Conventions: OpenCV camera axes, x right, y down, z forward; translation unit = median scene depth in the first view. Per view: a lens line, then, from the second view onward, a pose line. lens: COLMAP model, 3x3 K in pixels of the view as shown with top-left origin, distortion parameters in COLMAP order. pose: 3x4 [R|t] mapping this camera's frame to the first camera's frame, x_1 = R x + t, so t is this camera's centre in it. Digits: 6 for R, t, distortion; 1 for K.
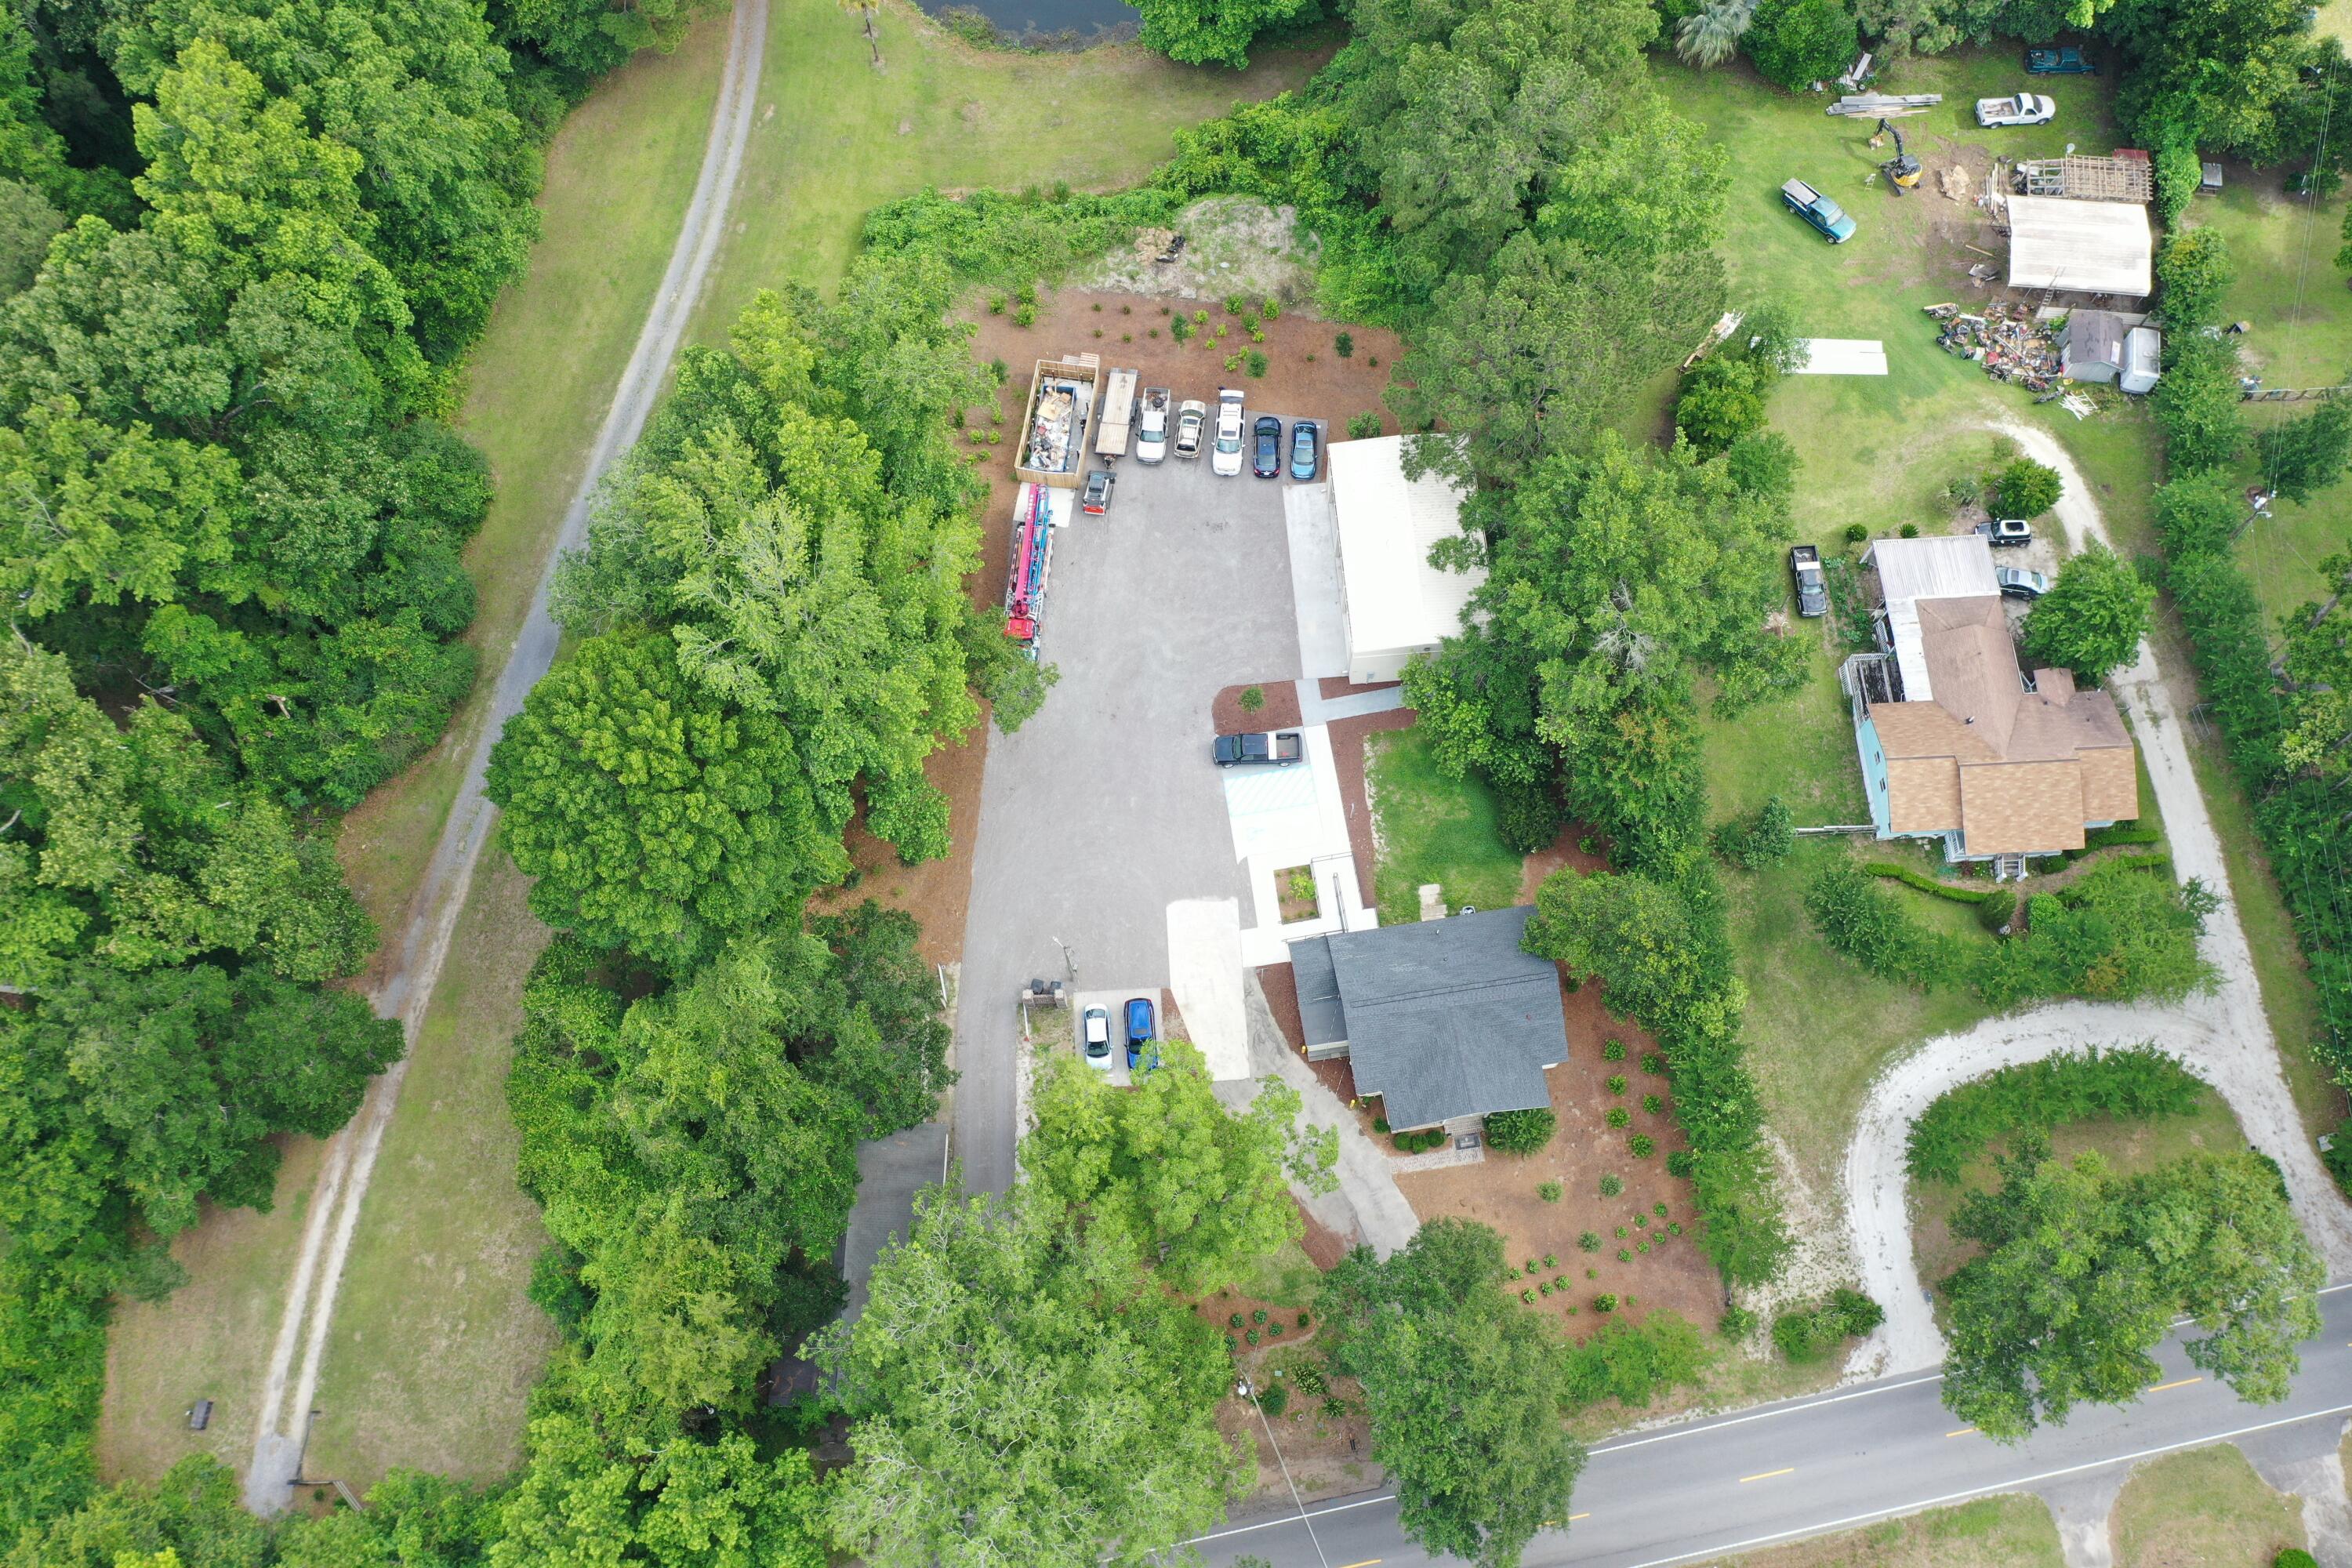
lens RADIAL K [[1864.0, 0, 1183.8], [0, 1864.0, 775.2], [0, 0, 1]] dist [-0.006780, 0.009899]
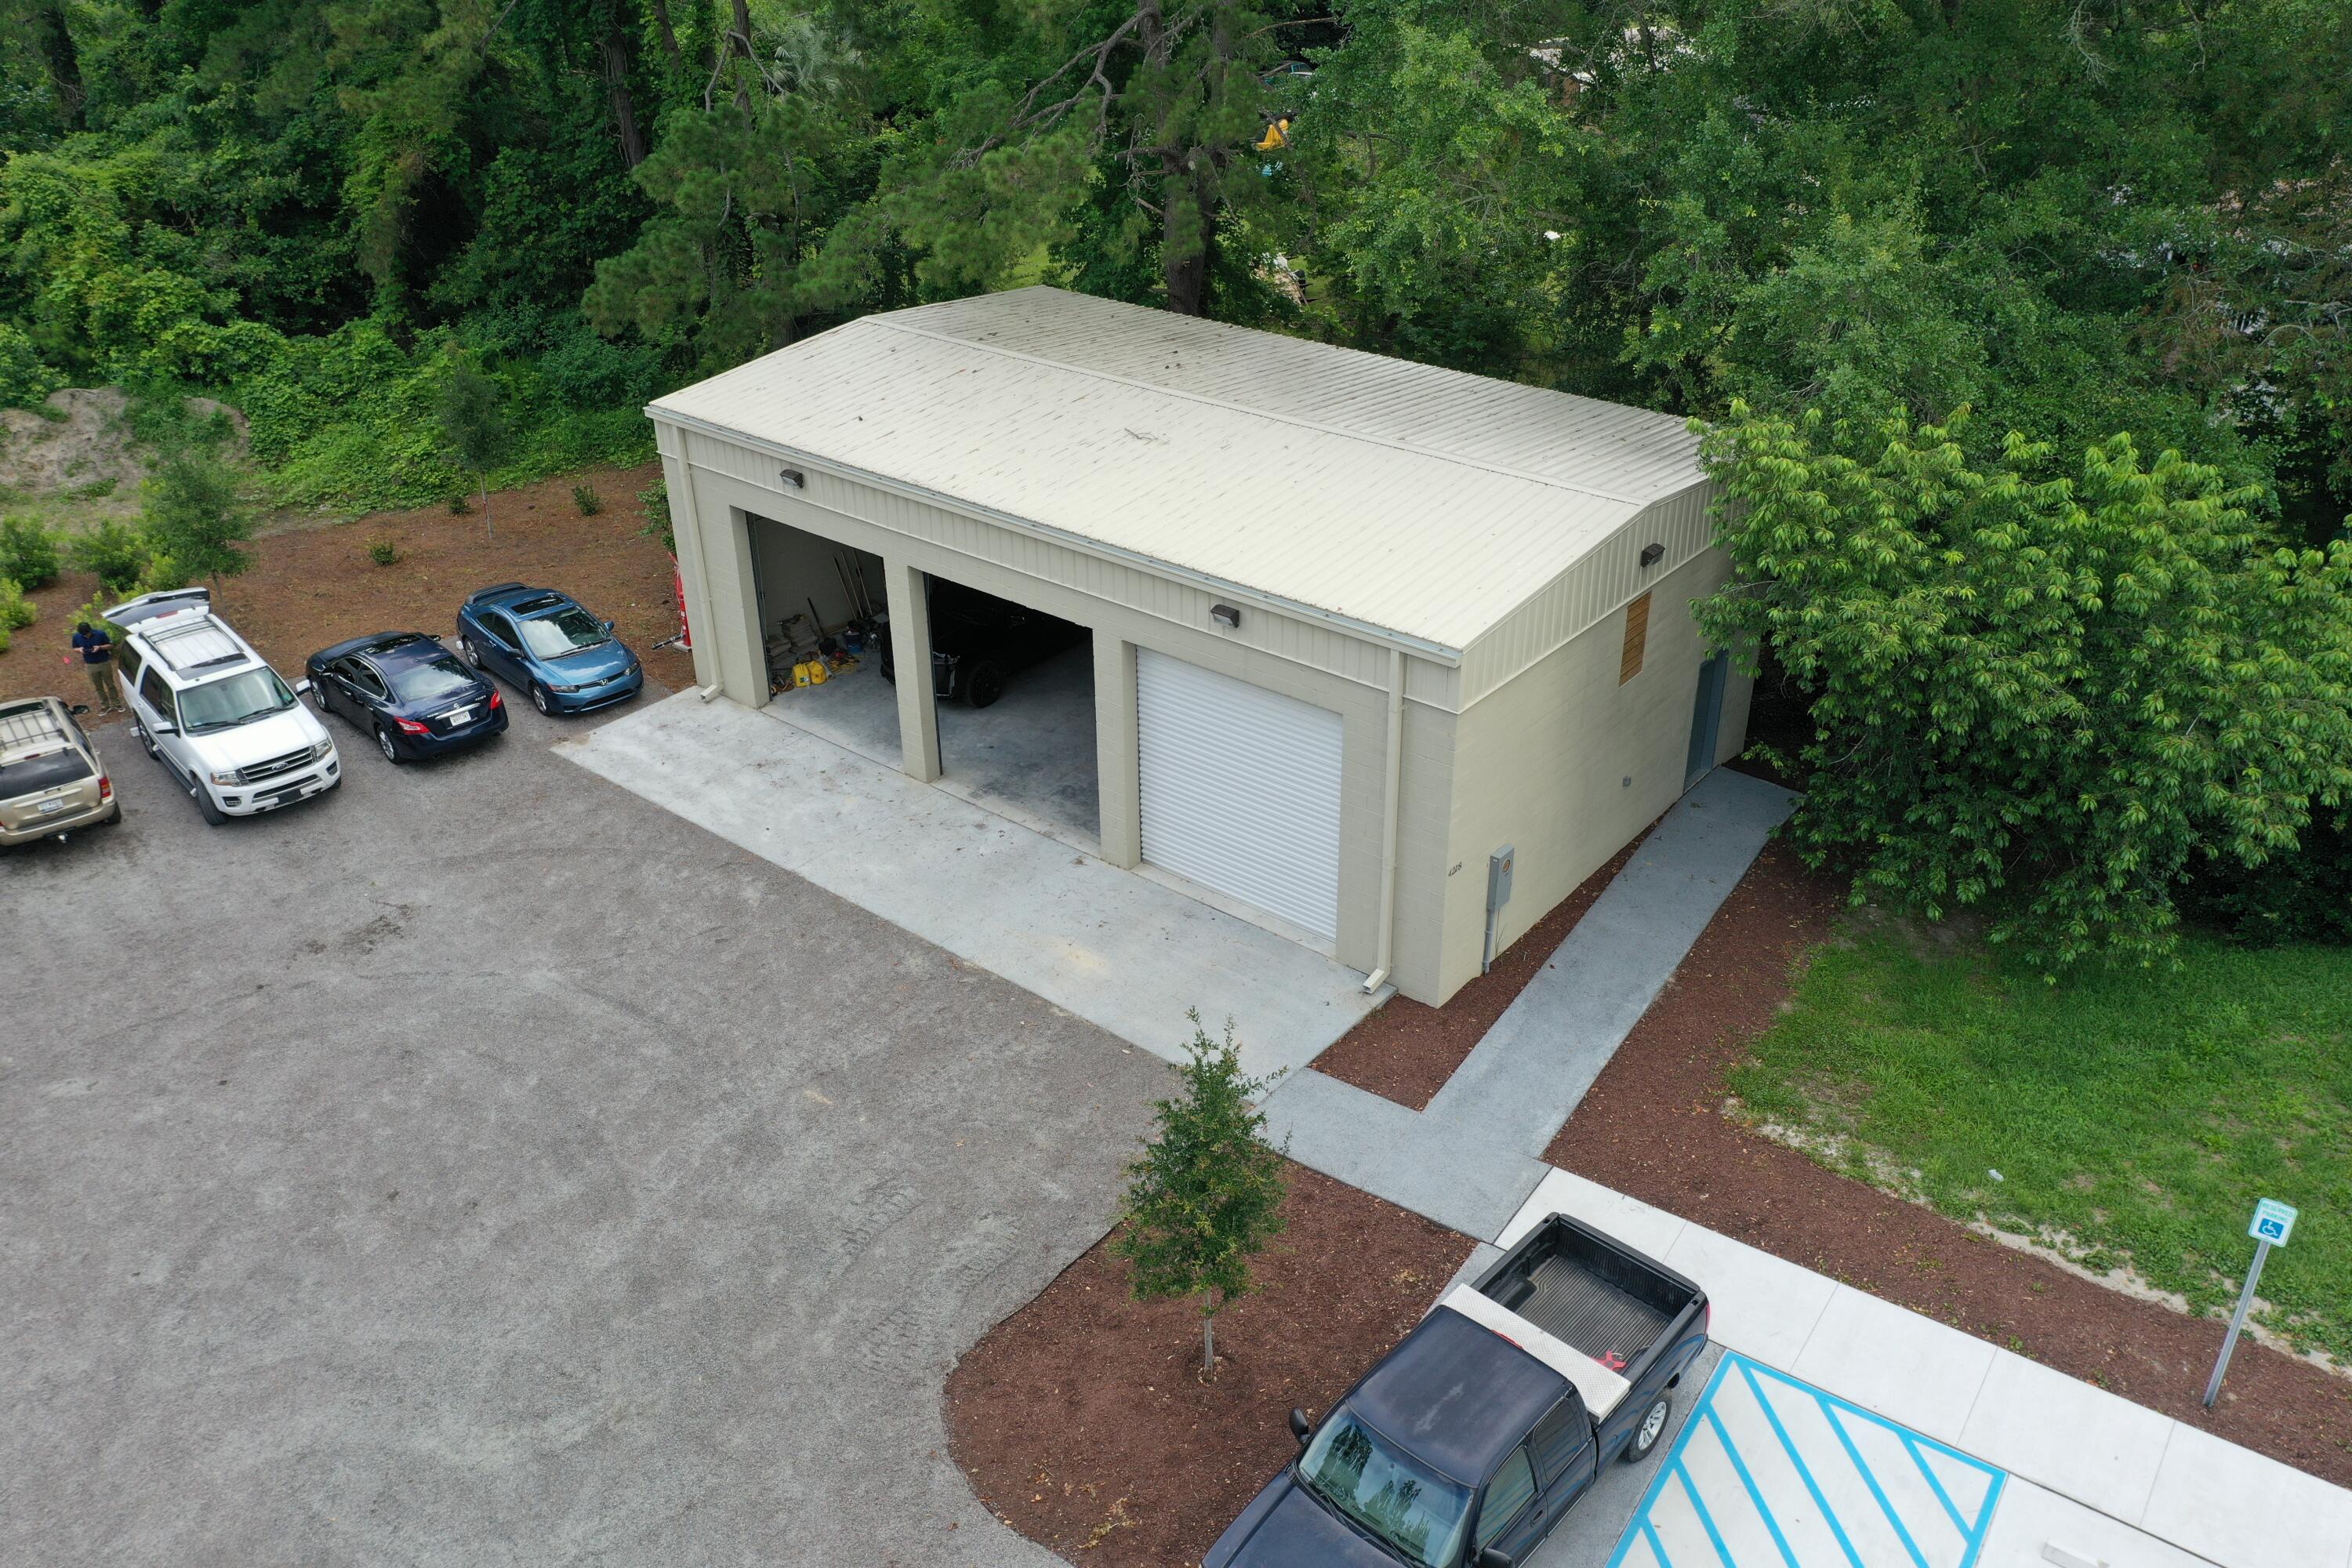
lens RADIAL K [[1864.0, 0, 1183.8], [0, 1864.0, 775.2], [0, 0, 1]] dist [-0.006780, 0.009899]
pose [[0.690656, -0.338081, 0.639293, -0.046692], [0.675867, 0.616255, -0.404270, -0.003255], [-0.257292, 0.711288, 0.654118, 0.886034]]
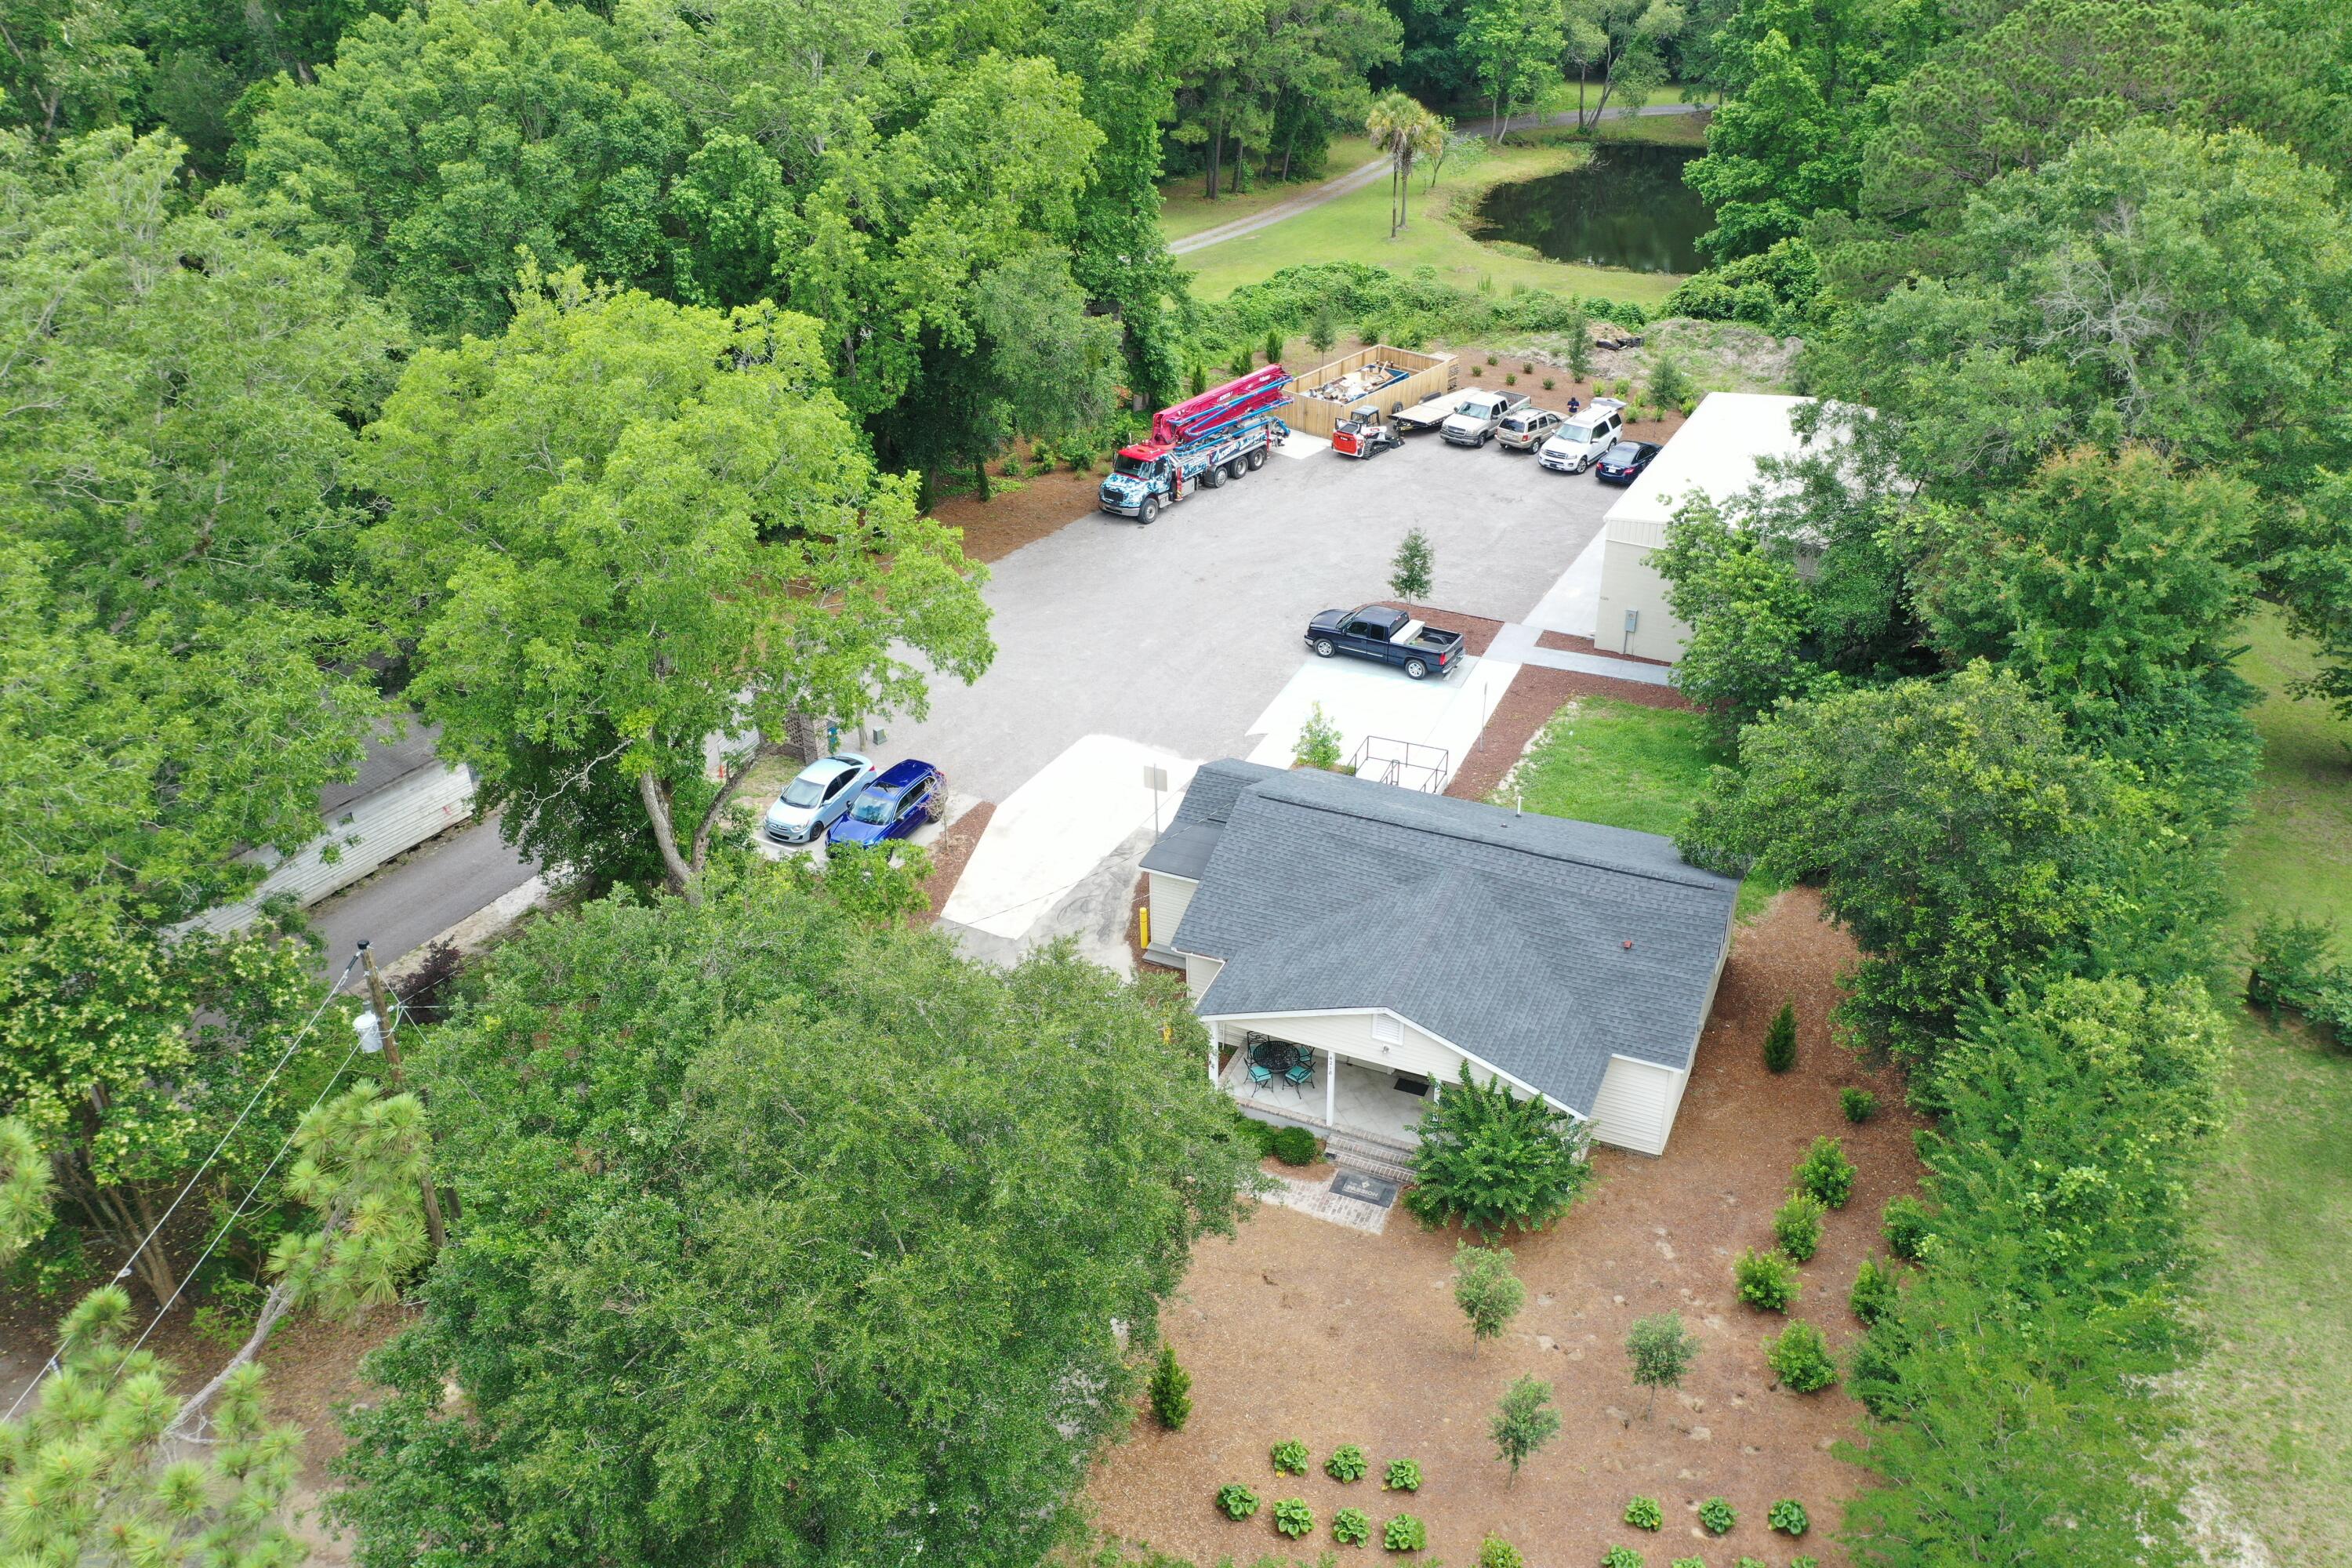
lens RADIAL K [[1864.0, 0, 1183.8], [0, 1864.0, 775.2], [0, 0, 1]] dist [-0.006780, 0.009899]
pose [[0.846686, 0.269689, -0.458683, 0.257559], [-0.498434, 0.703723, -0.506299, 0.329109], [0.186243, 0.657299, 0.730254, 0.613257]]
